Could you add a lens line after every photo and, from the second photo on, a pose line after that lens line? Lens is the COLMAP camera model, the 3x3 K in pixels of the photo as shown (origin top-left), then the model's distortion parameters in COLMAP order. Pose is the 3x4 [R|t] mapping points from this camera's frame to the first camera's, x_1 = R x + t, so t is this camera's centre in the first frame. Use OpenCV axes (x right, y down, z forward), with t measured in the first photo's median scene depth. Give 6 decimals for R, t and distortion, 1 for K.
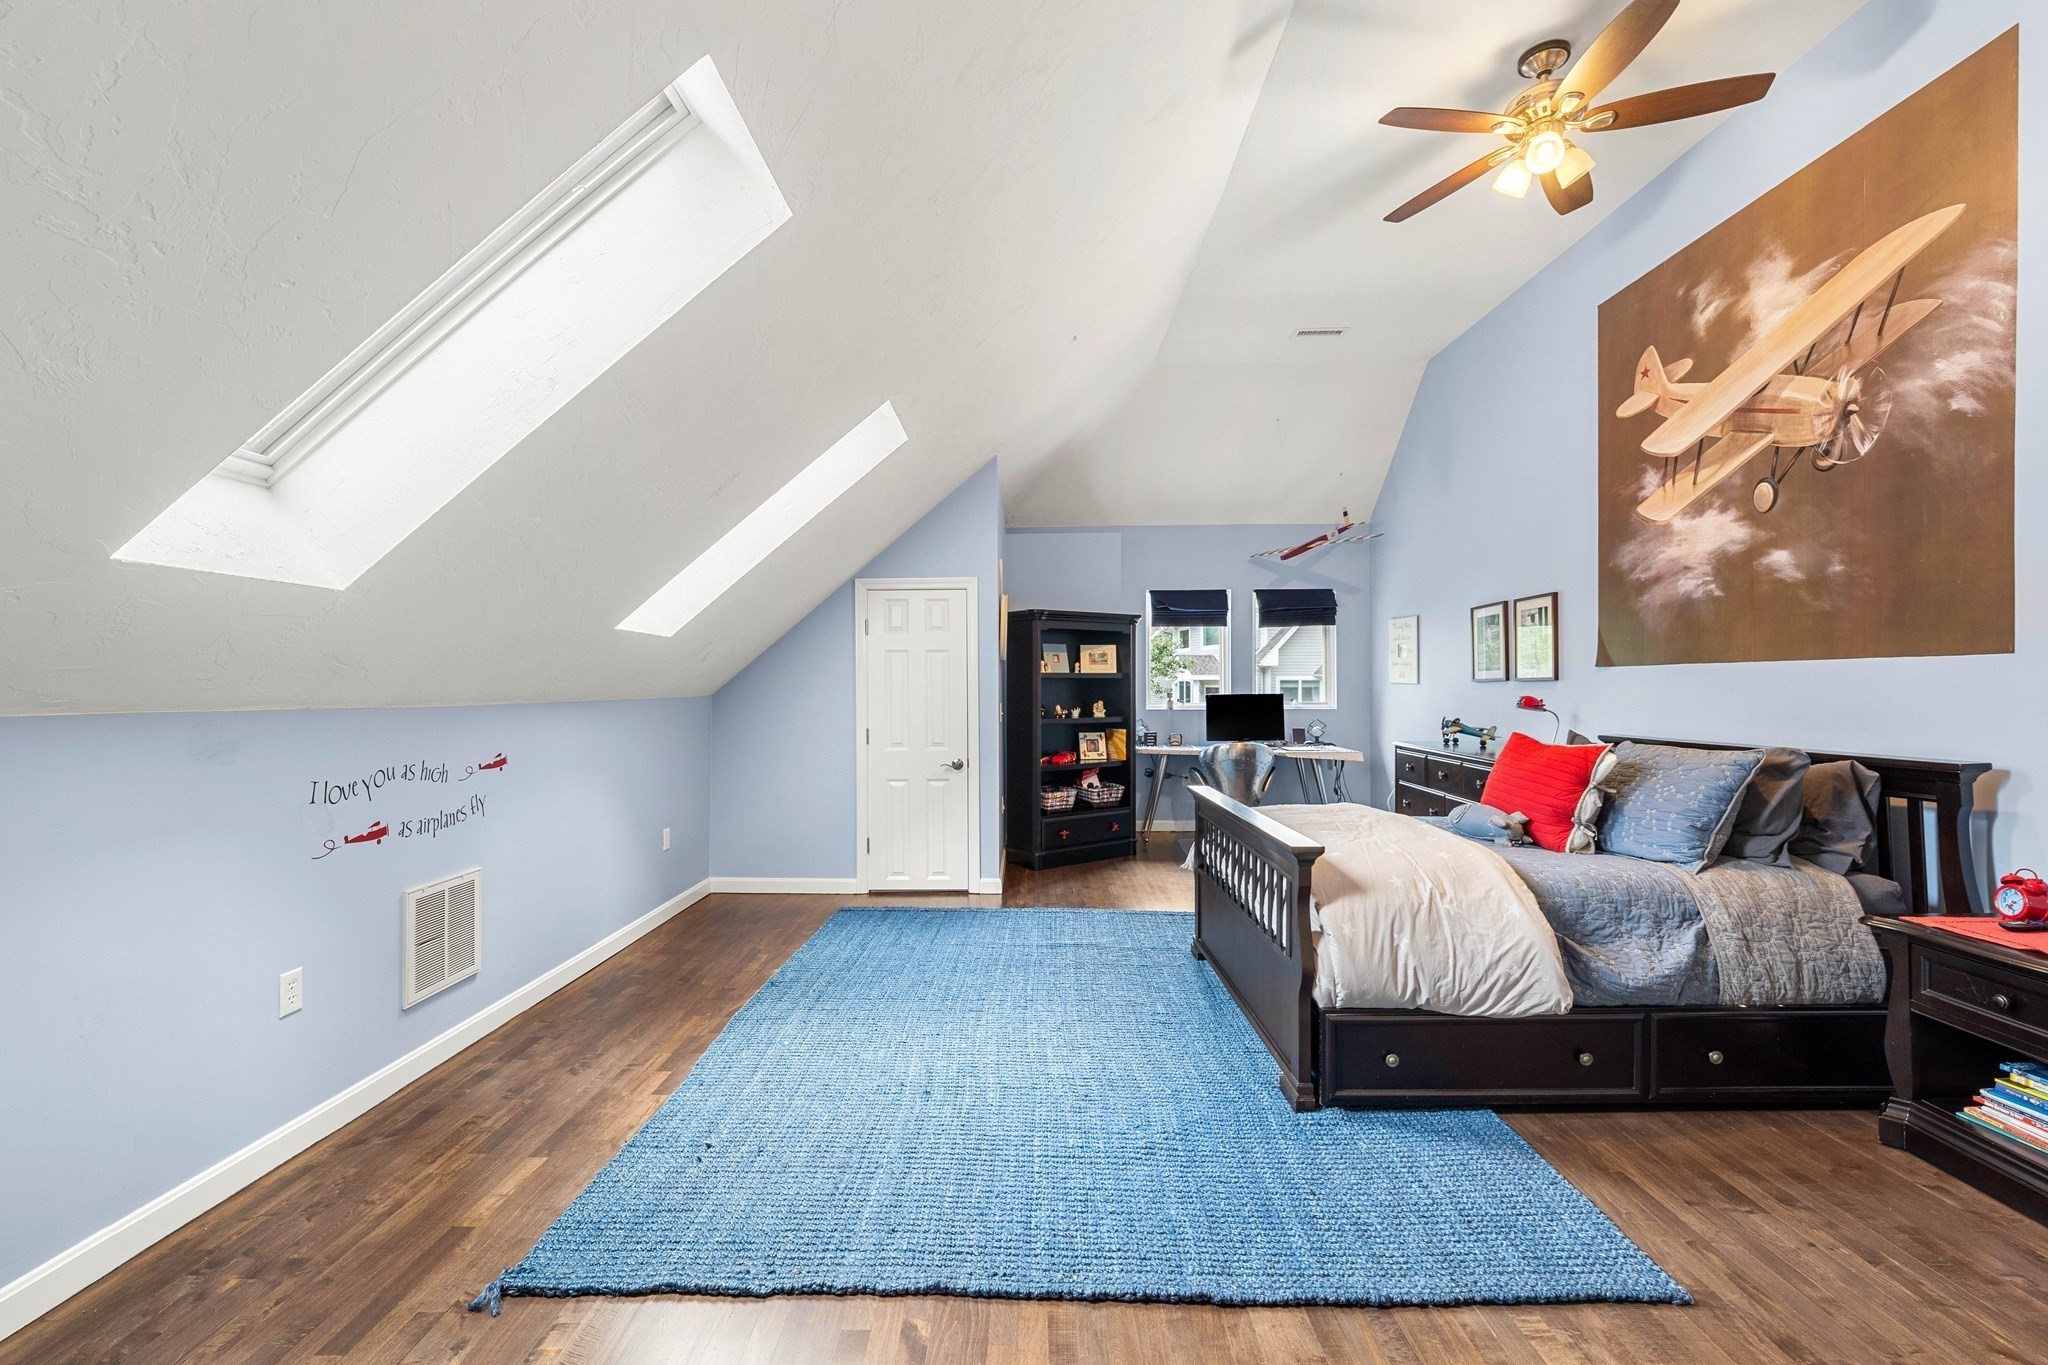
lens RADIAL K [[881.1, 0, 1027.7], [0, 881.1, 681.6], [0, 0, 1]] dist [0.002599, -0.001163]
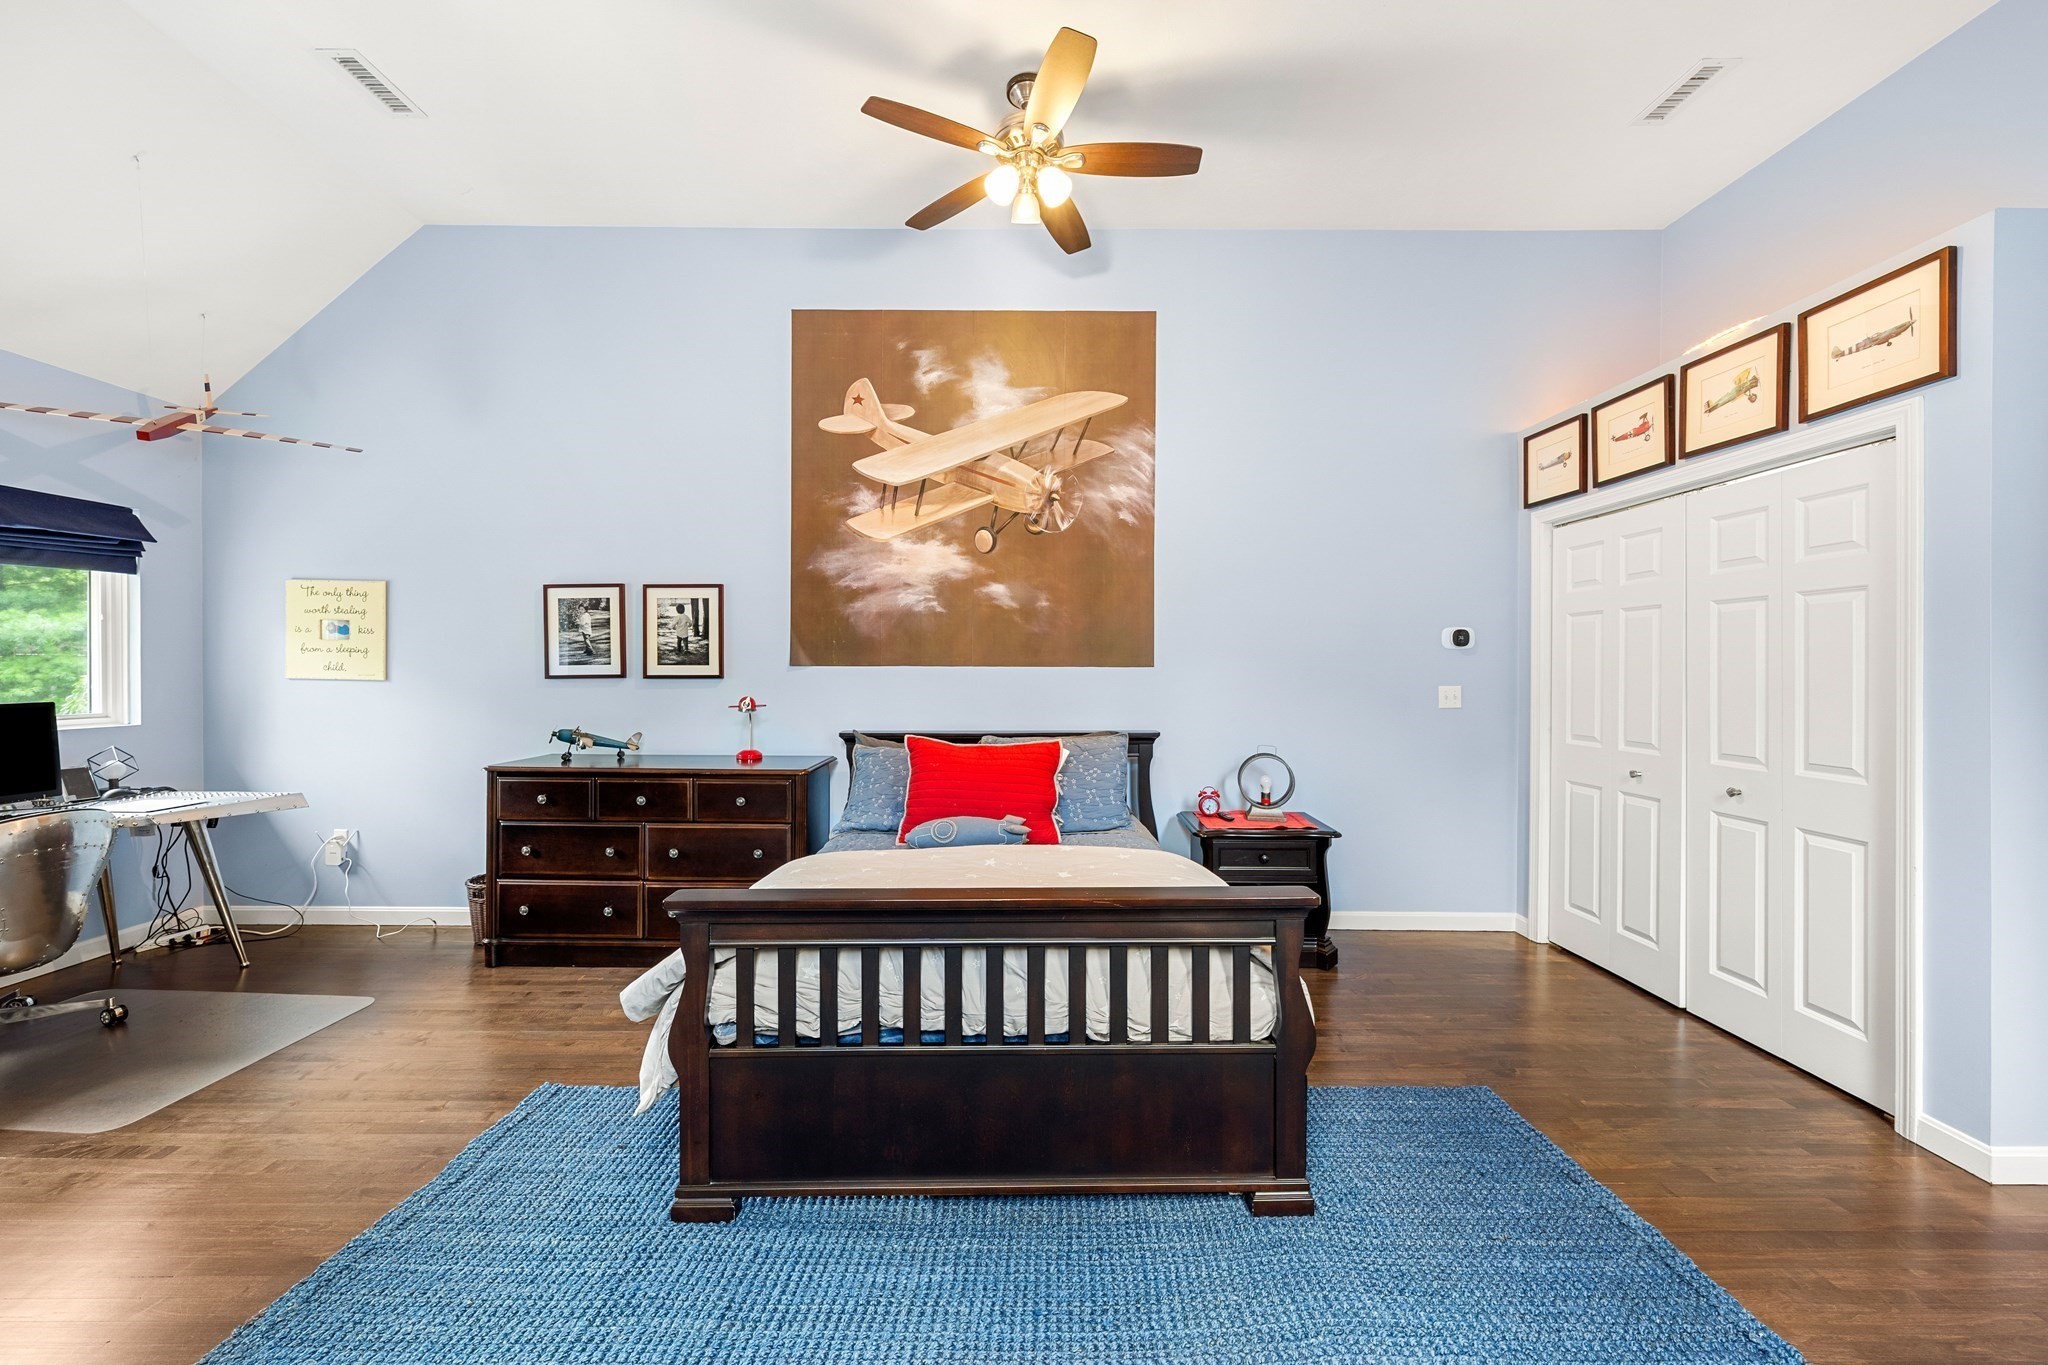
lens RADIAL K [[789.4, 0, 1028.7], [0, 789.4, 677.5], [0, 0, 1]] dist [-0.001532, -0.000351]
pose [[-0.021939, -0.001032, 0.999759, -0.331577], [-0.006768, 0.999977, 0.000883, -0.007783], [-0.999736, -0.006747, -0.021946, 0.932522]]
